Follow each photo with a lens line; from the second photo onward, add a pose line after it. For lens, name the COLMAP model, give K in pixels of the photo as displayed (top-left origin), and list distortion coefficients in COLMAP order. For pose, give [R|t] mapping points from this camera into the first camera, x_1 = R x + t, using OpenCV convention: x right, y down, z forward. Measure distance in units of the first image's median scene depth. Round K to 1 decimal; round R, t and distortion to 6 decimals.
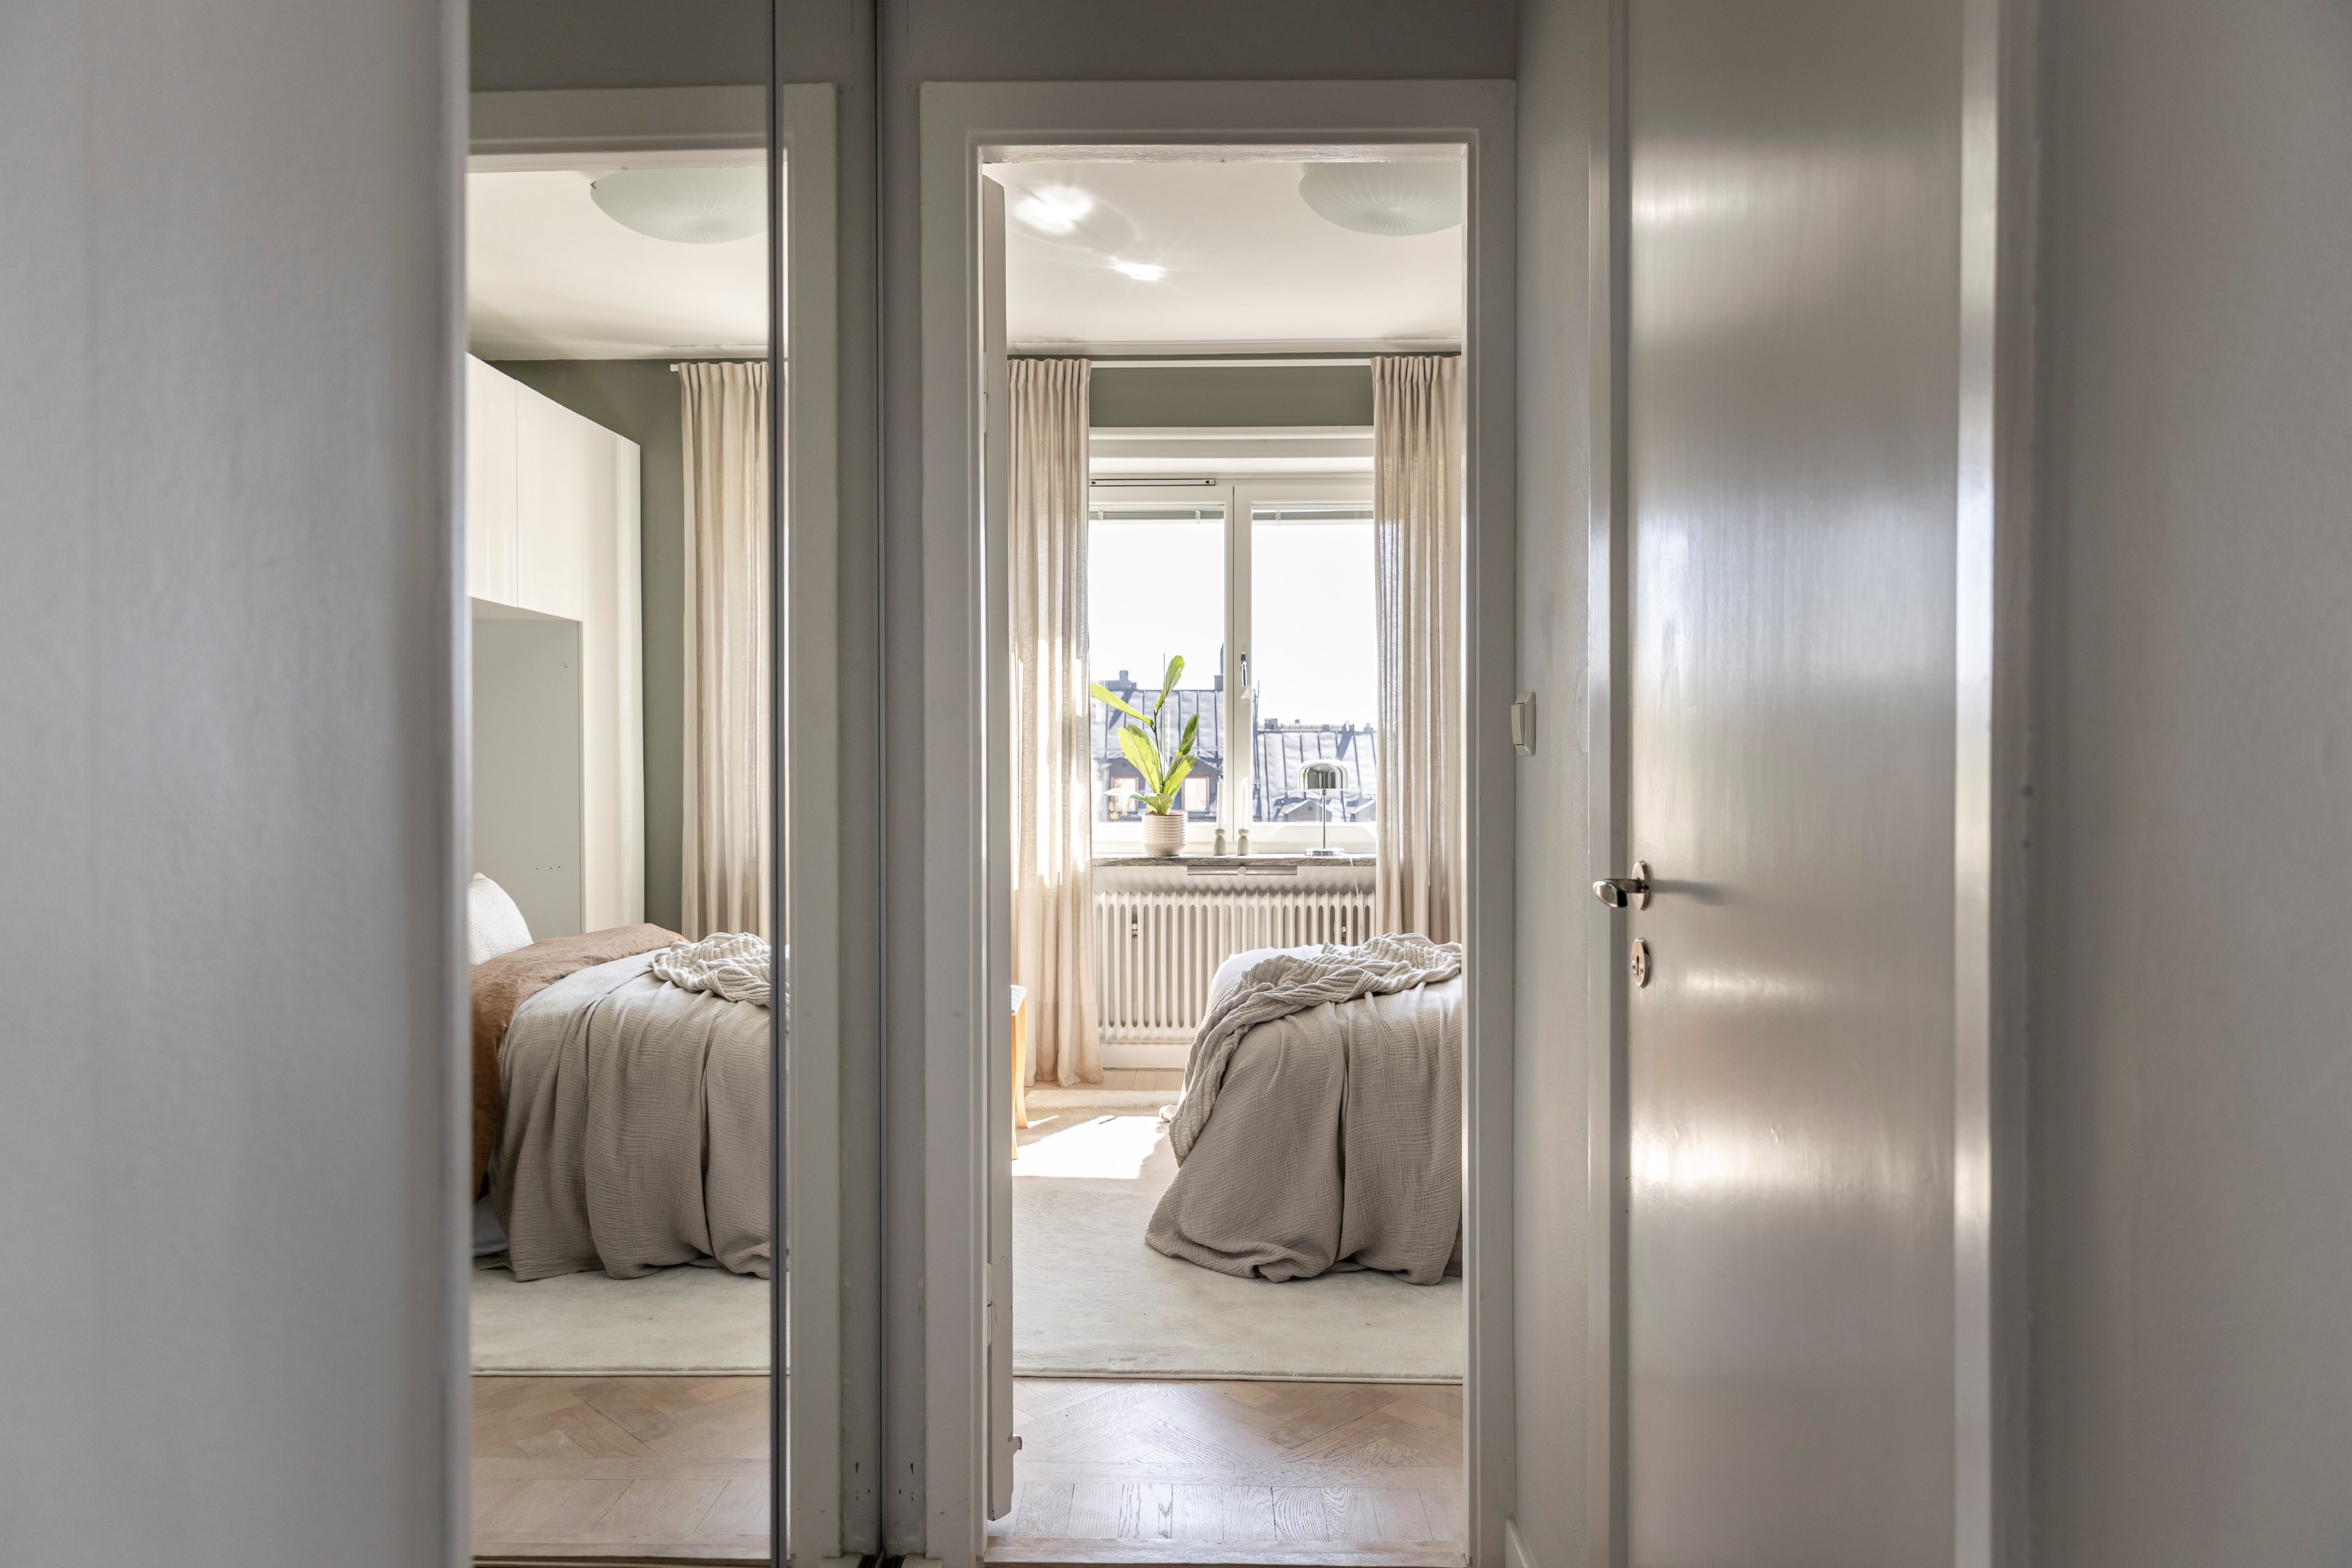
lens RADIAL K [[1570.6, 0, 1178.5], [0, 1570.6, 790.5], [0, 0, 1]] dist [0.022385, -0.005236]
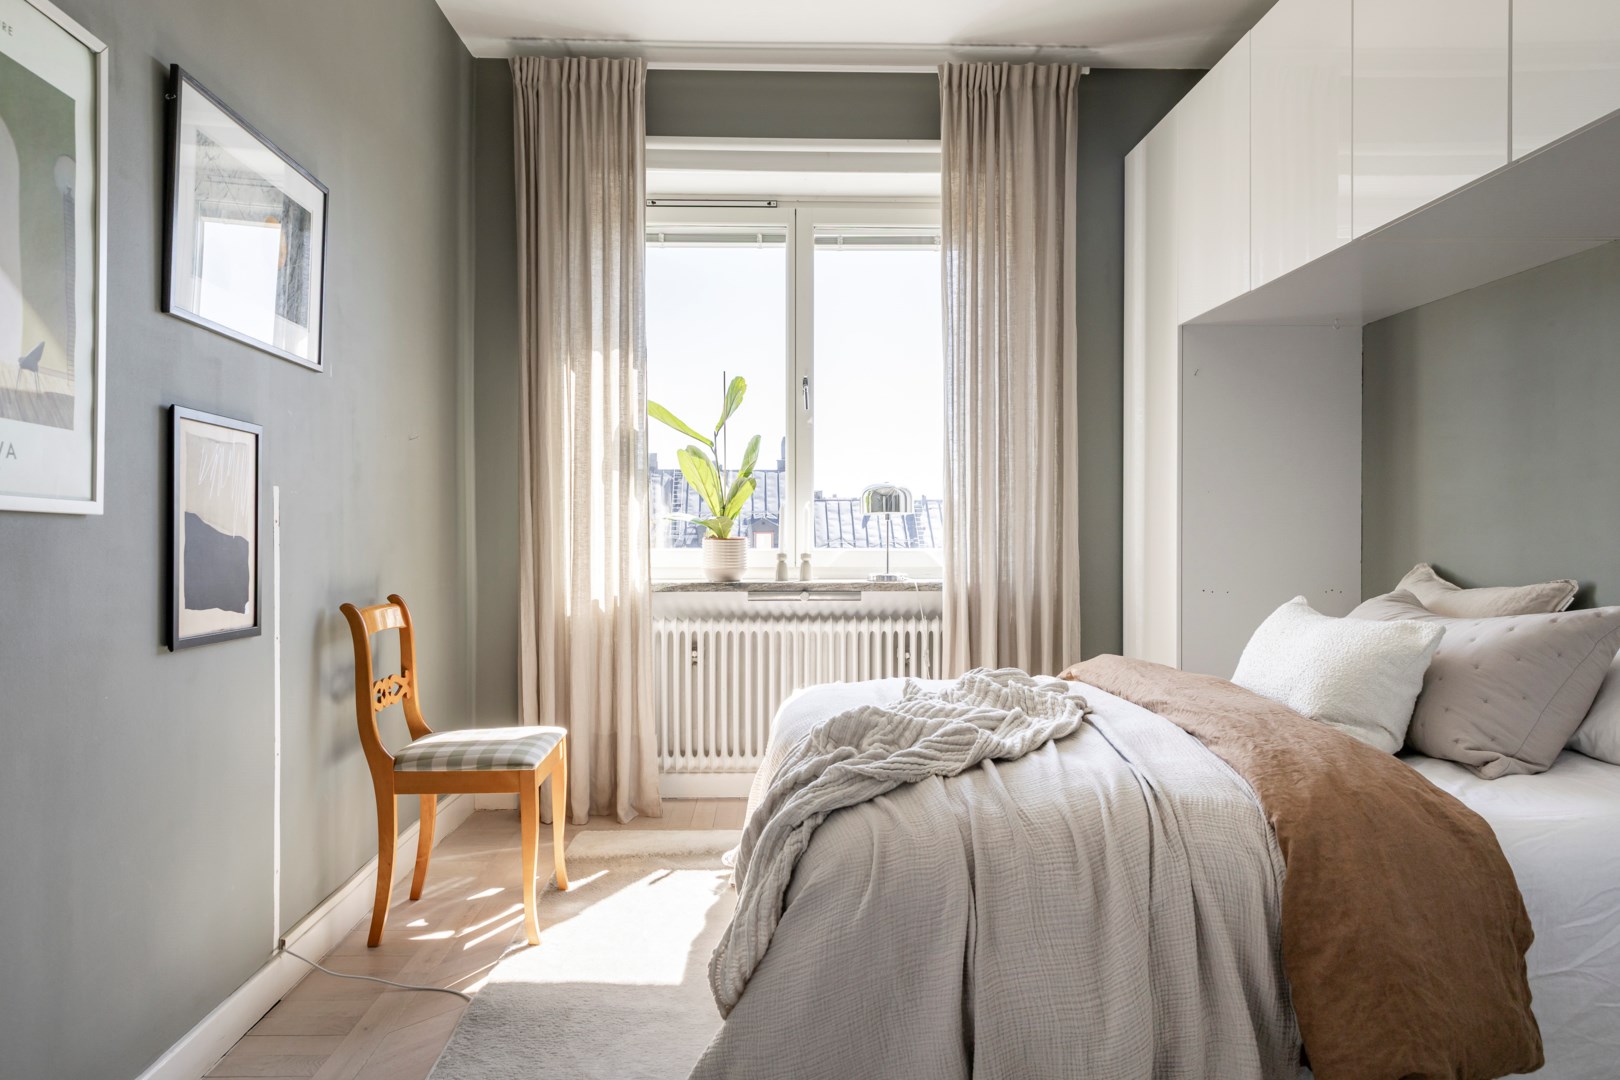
lens RADIAL K [[1081.8, 0, 804.0], [0, 1081.8, 539.7], [0, 0, 1]] dist [0.022385, -0.005236]
pose [[0.998877, 0.000518, 0.047368, 0.008278], [-0.000308, 0.999990, -0.004448, 0.019137], [-0.047370, 0.004429, 0.998868, 0.330850]]
